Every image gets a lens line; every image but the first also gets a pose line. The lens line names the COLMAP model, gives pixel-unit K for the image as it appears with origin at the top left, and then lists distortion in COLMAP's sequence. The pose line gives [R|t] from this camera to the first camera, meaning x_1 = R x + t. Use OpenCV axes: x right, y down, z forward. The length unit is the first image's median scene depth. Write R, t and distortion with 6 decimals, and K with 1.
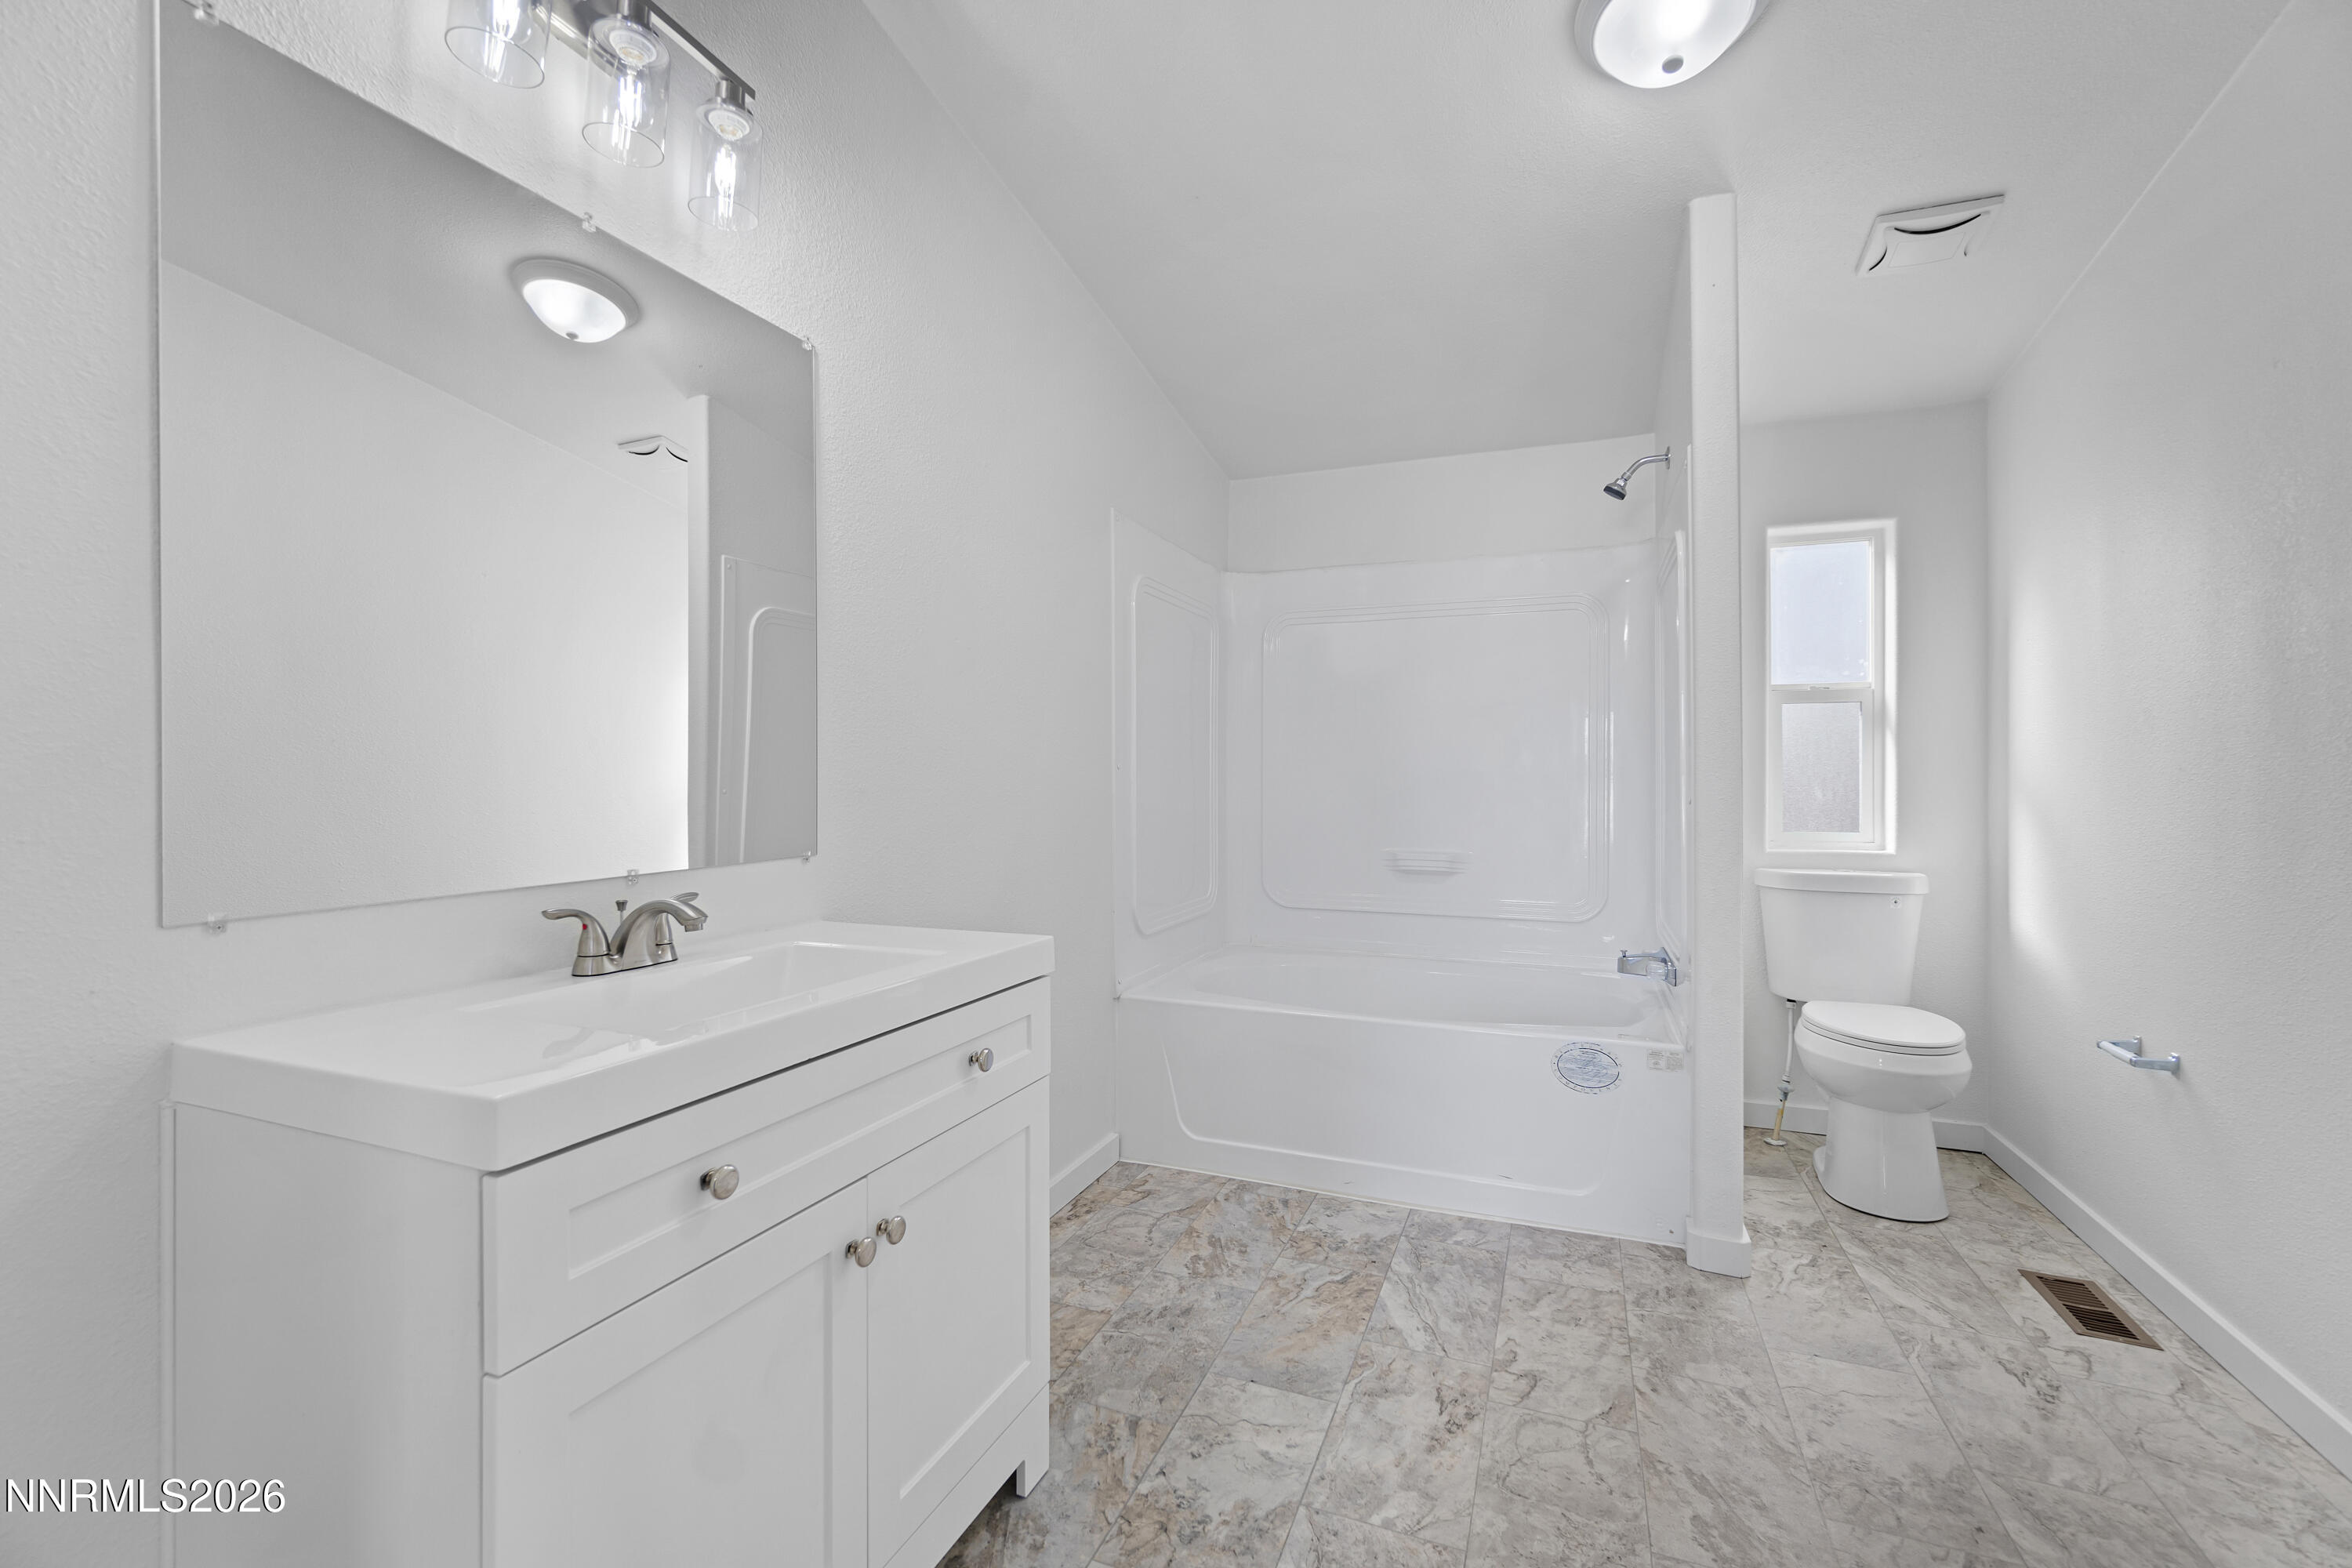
lens RADIAL K [[1017.8, 0, 1165.1], [0, 1017.8, 774.9], [0, 0, 1]] dist [0.000570, 0.002052]
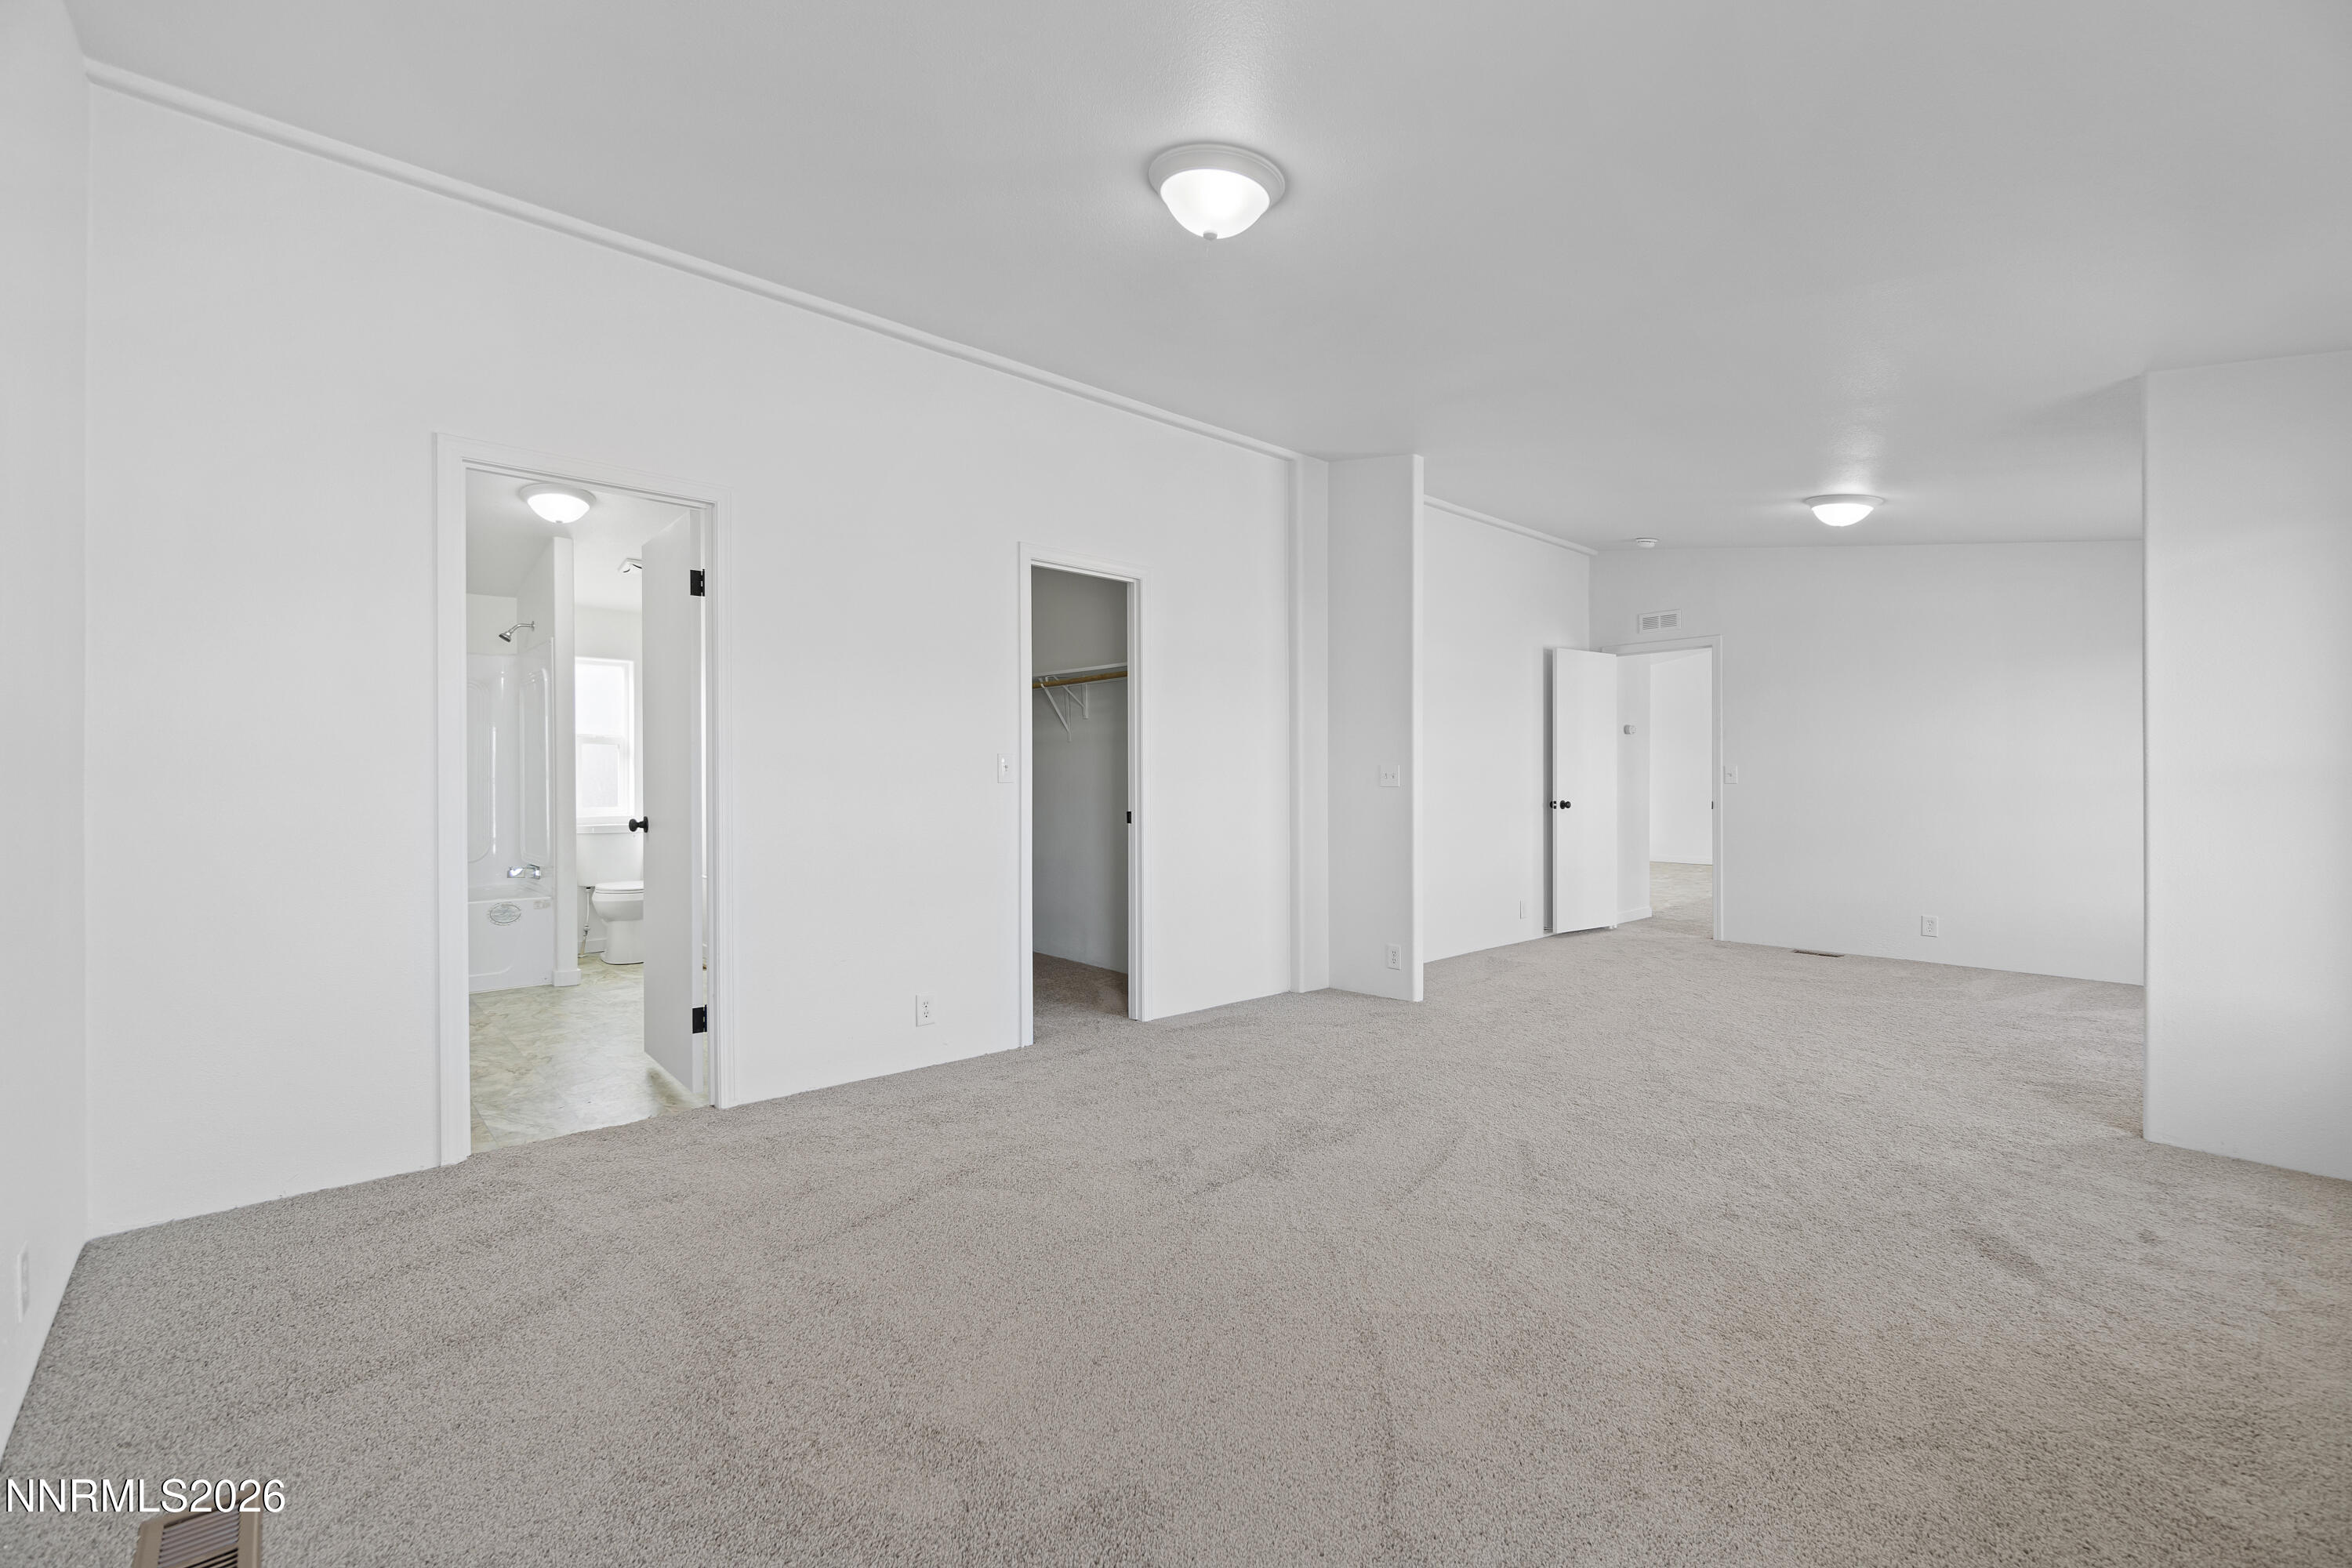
lens RADIAL K [[1017.8, 0, 1165.1], [0, 1017.8, 782.7], [0, 0, 1]] dist [0.000570, 0.002052]
pose [[0.448900, -0.003616, 0.893575, -0.764548], [-0.000276, 0.999991, 0.004185, -0.002581], [-0.893582, -0.002126, 0.448895, -1.057293]]
